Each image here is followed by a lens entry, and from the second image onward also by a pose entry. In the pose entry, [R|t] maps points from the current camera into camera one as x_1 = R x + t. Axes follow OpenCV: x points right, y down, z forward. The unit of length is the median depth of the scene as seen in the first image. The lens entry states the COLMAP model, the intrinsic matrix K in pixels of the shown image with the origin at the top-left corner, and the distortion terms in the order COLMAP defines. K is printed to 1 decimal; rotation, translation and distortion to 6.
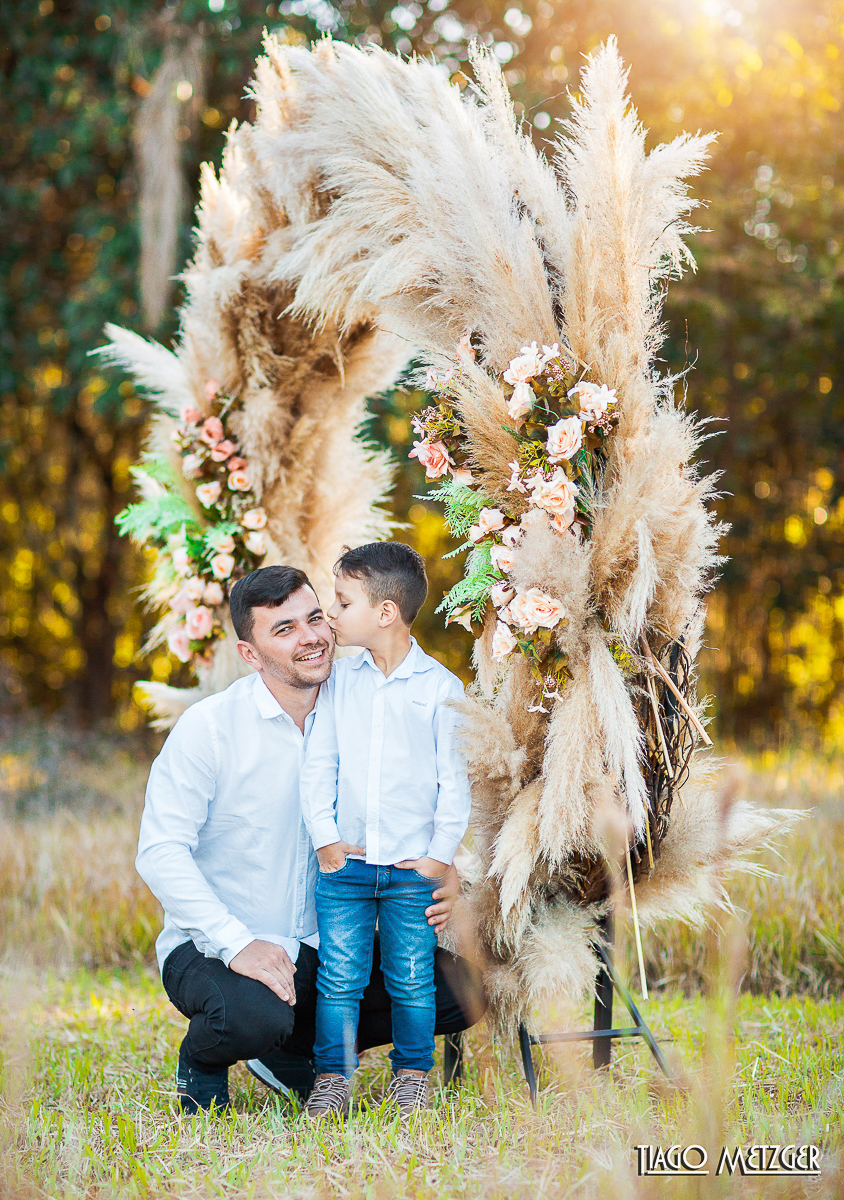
lens RADIAL K [[3041.3, 0, 422.0], [0, 3041.3, 600.0], [0, 0, 1]] dist [-0.094119, -0.132466]
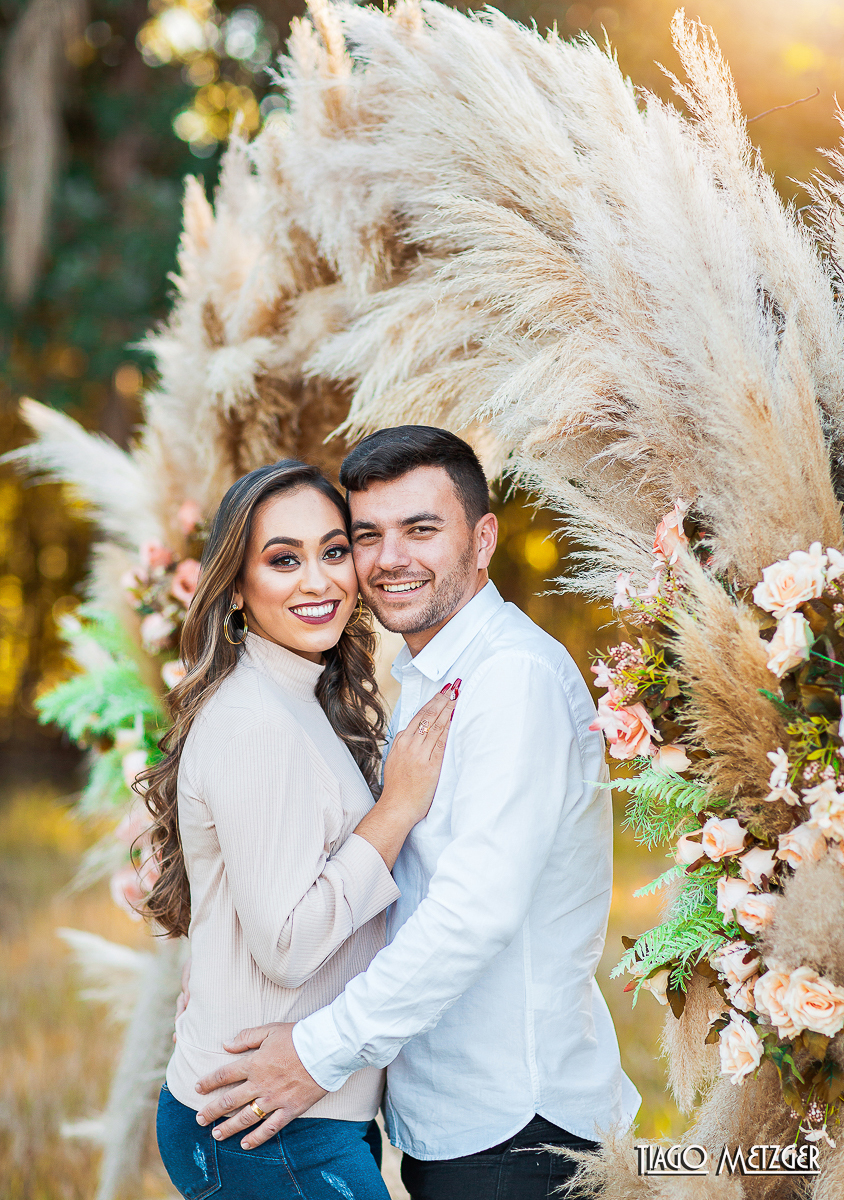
lens RADIAL K [[3161.2, 0, 421.9], [0, 3161.2, 637.2], [0, 0, 1]] dist [-0.130506, 0.147340]
pose [[0.998364, 0.022992, 0.052347, -0.060355], [-0.024550, 0.999268, 0.029325, -0.072149], [-0.051634, -0.030562, 0.998198, 0.348899]]
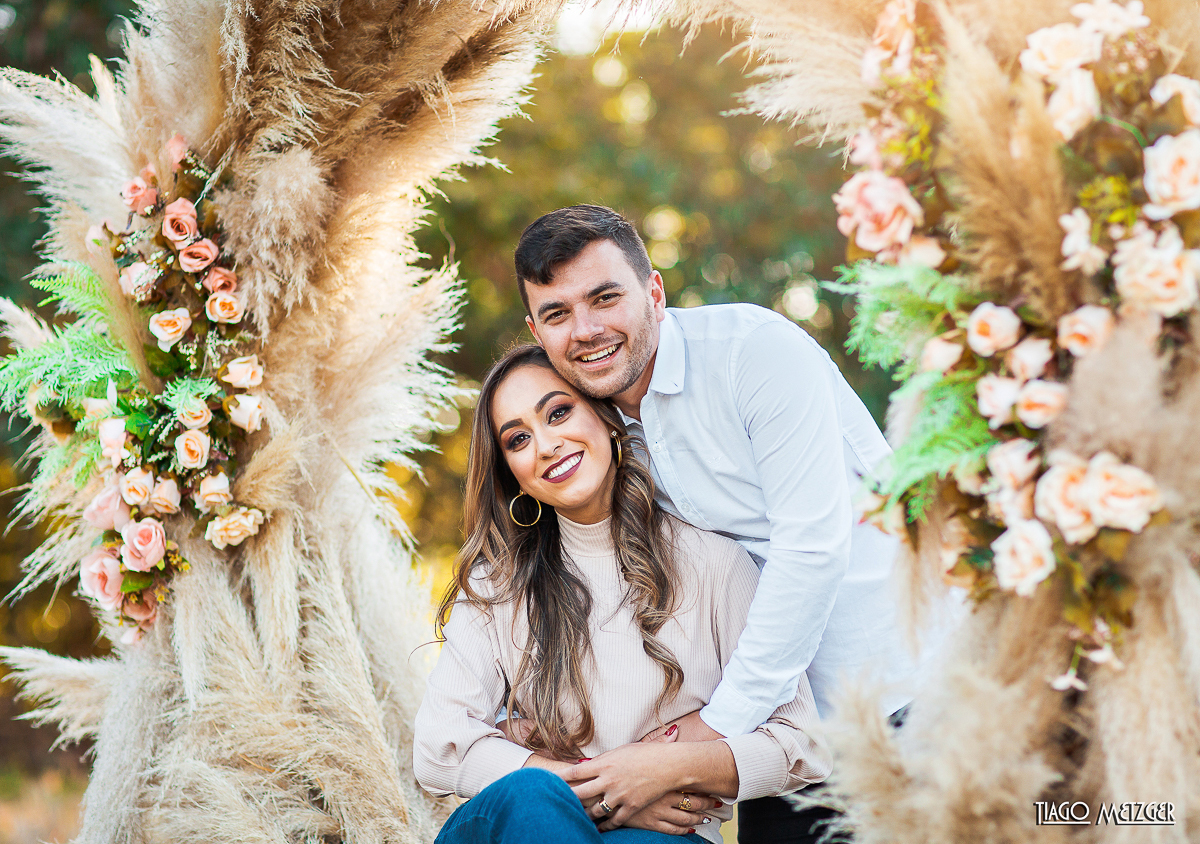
lens RADIAL K [[3161.2, 0, 624.5], [0, 3161.2, 454.2], [0, 0, 1]] dist [-0.130506, 0.147340]
pose [[0.963594, 0.018137, 0.266754, -0.165849], [-0.006720, 0.999024, -0.043649, 0.018039], [-0.267285, 0.040267, 0.962776, 0.427344]]
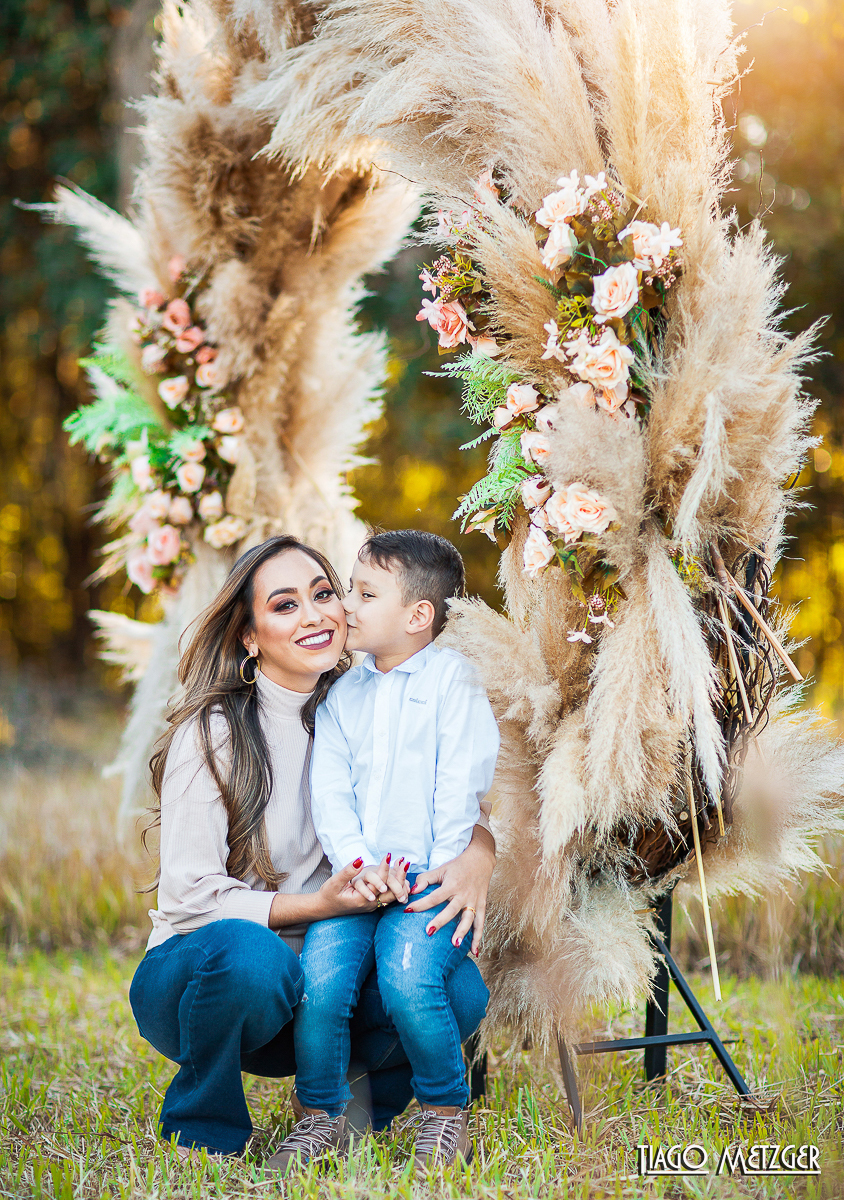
lens RADIAL K [[3004.7, 0, 352.3], [0, 3004.7, 599.8], [0, 0, 1]] dist [-0.033380, -1.313896]
pose [[0.999774, -0.008238, -0.019586, -0.005662], [0.008498, 0.999876, 0.013232, 0.013494], [0.019474, -0.013396, 0.999721, 0.190677]]
